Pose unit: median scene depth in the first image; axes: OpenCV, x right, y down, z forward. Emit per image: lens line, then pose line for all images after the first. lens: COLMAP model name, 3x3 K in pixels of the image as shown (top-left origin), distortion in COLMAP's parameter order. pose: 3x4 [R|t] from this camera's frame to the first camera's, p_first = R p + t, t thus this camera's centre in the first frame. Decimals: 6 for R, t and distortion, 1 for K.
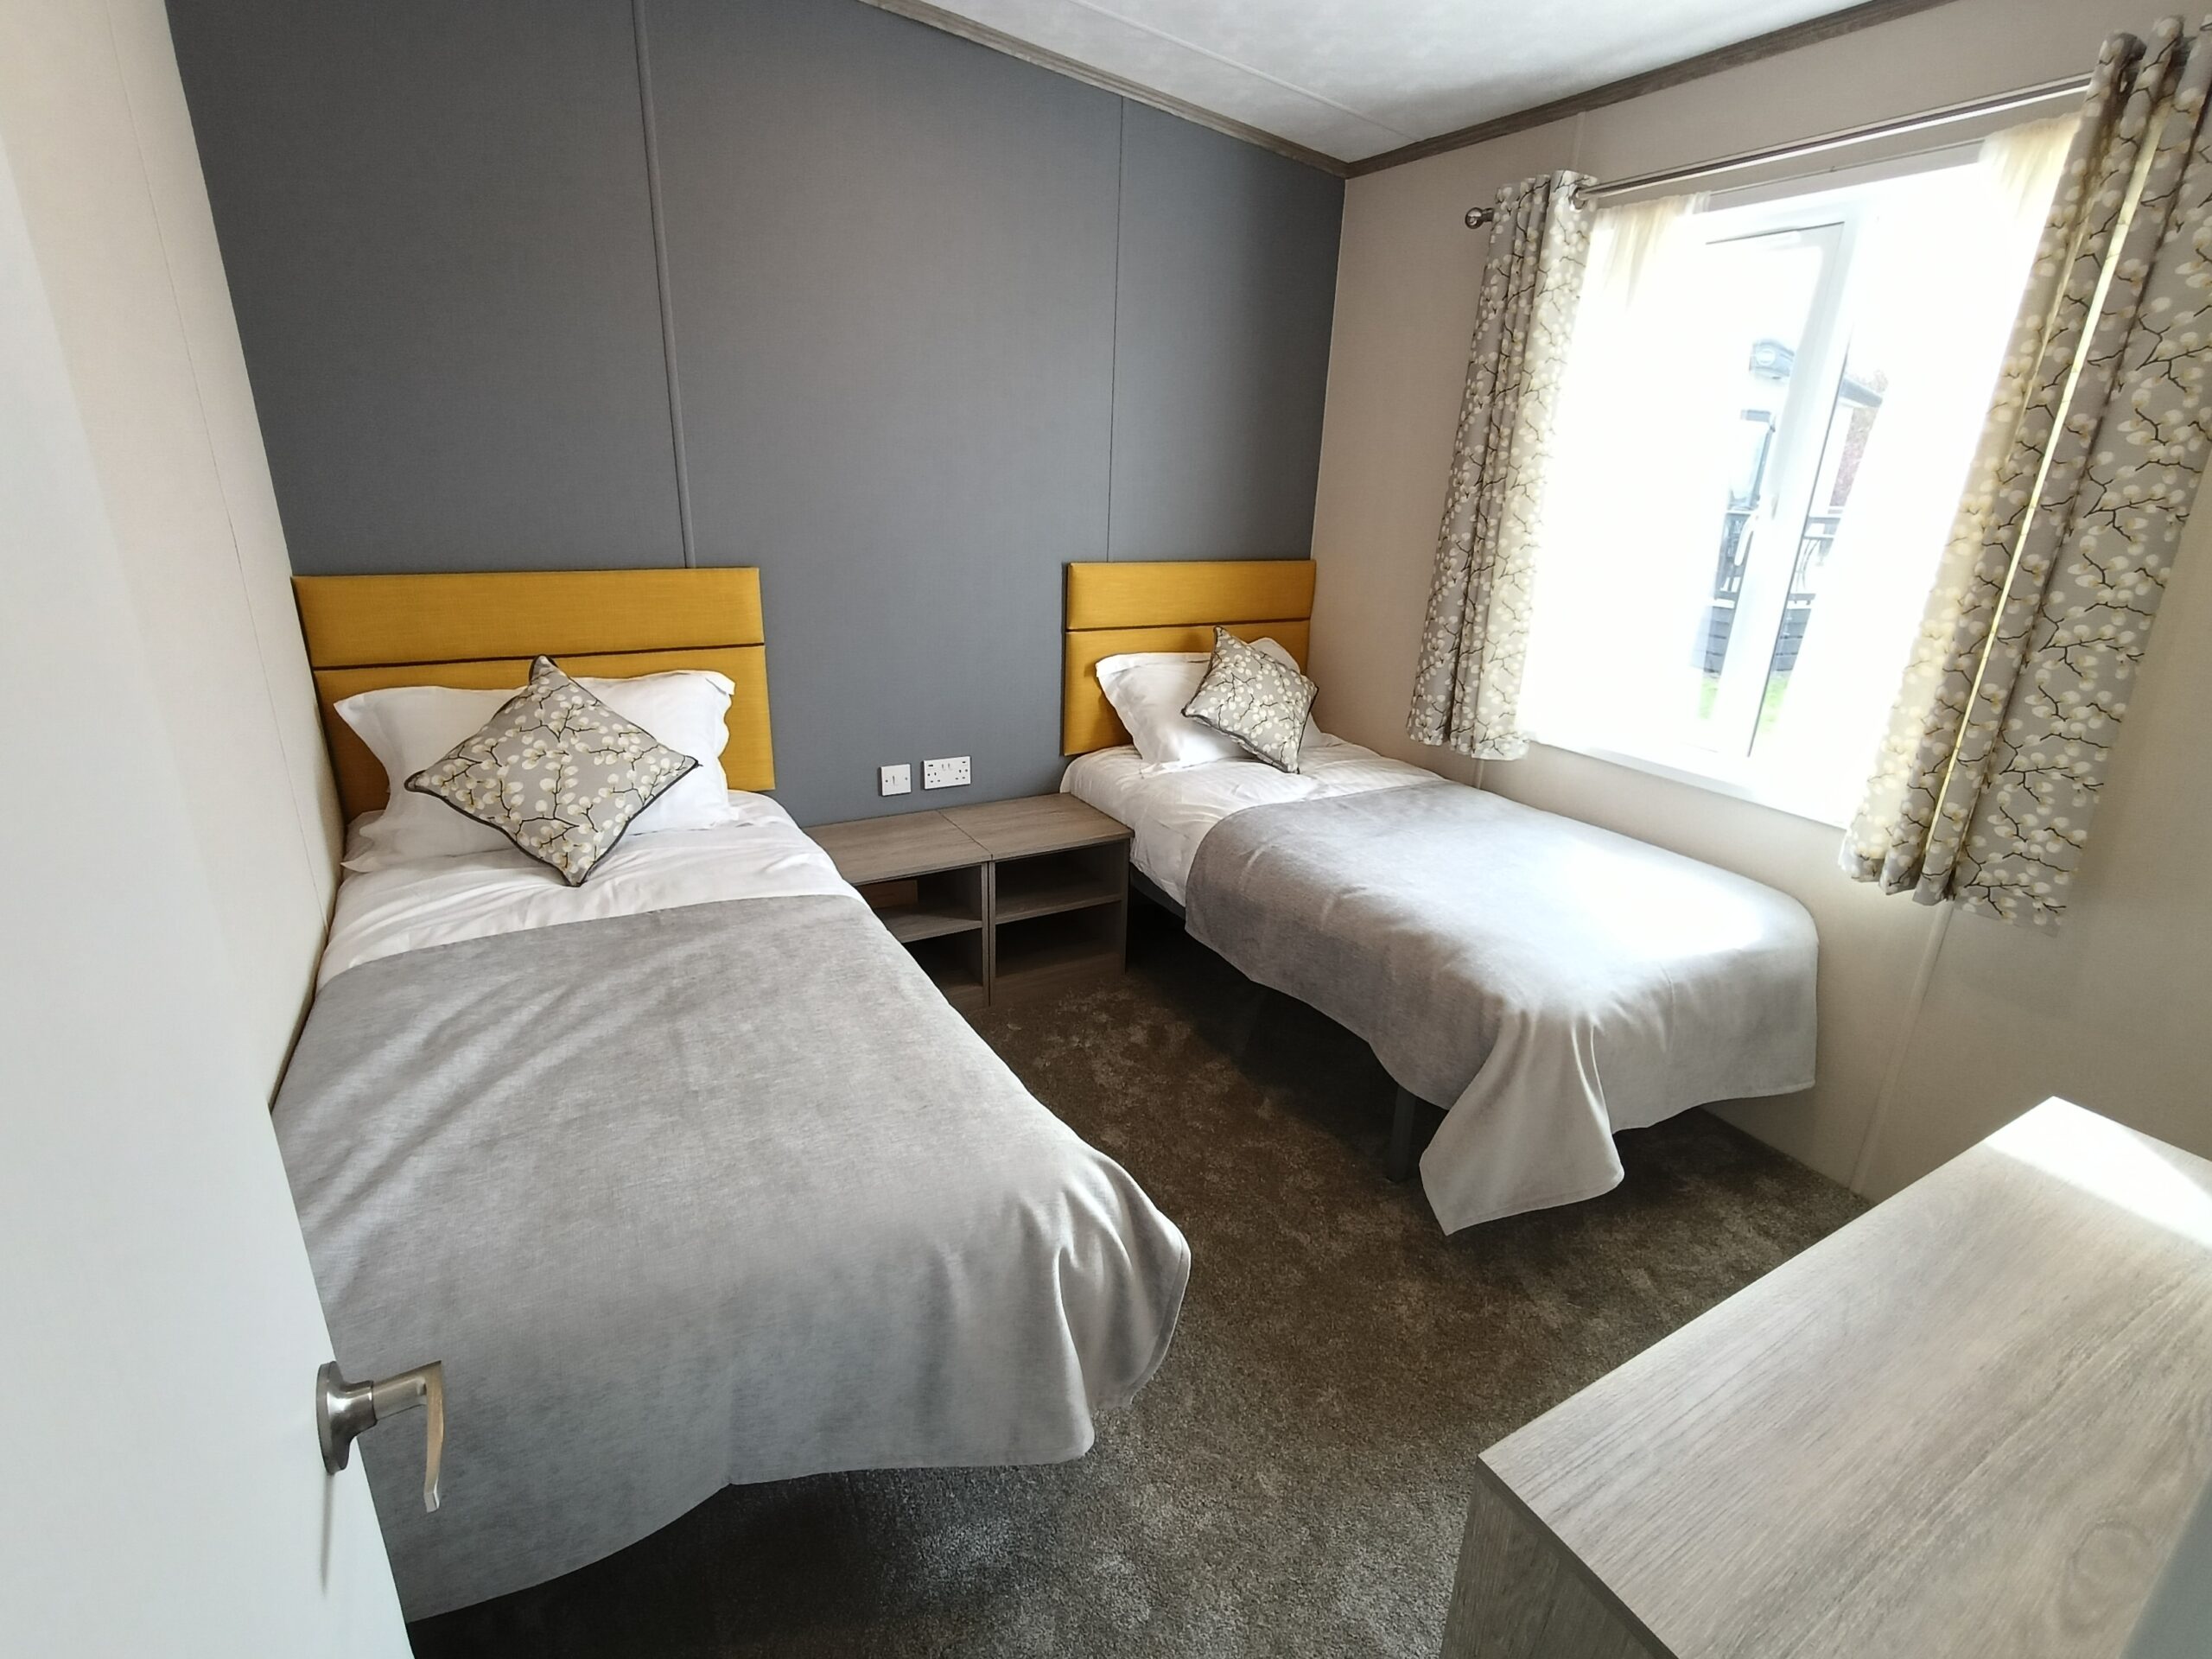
lens RADIAL K [[1039.8, 0, 1108.3], [0, 1039.8, 827.9], [0, 0, 1]] dist [0.000009, 0.003035]
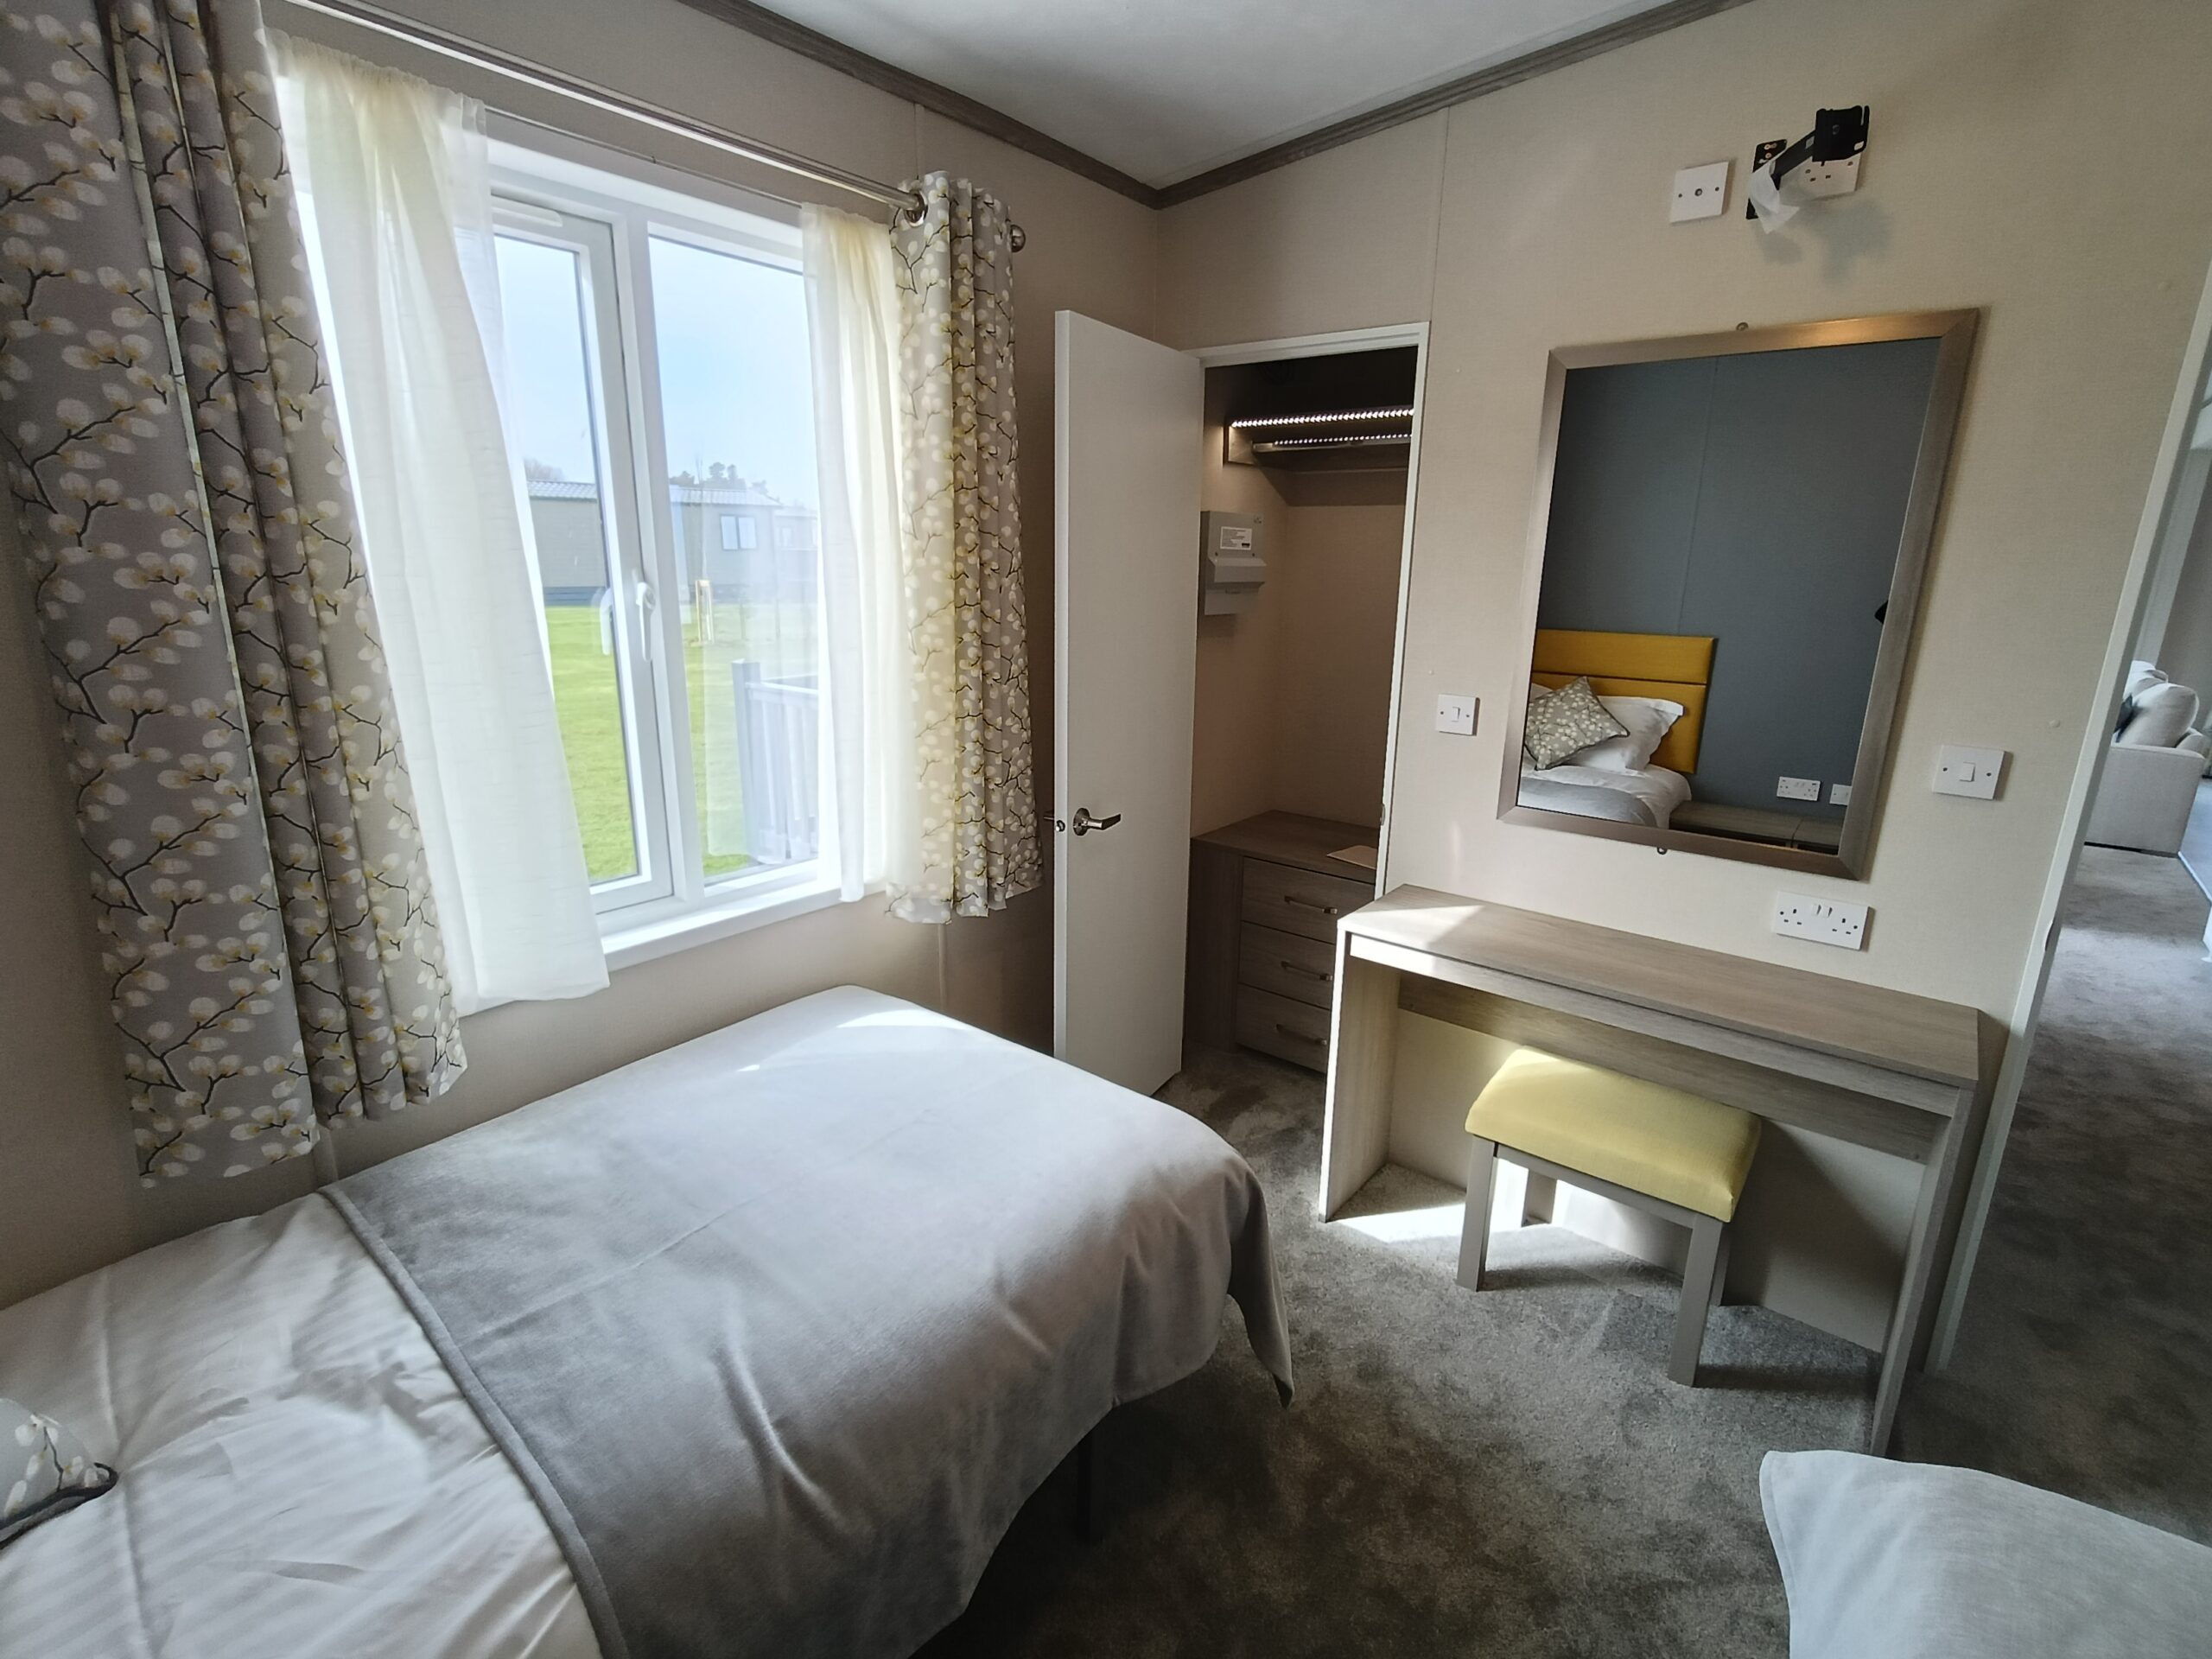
lens RADIAL K [[1039.8, 0, 1113.8], [0, 1039.8, 829.5], [0, 0, 1]] dist [0.000009, 0.003035]
pose [[-0.364306, -0.278928, 0.888527, -0.187205], [0.285199, 0.874836, 0.391565, -0.294582], [-0.886534, 0.396057, -0.239158, 0.790550]]
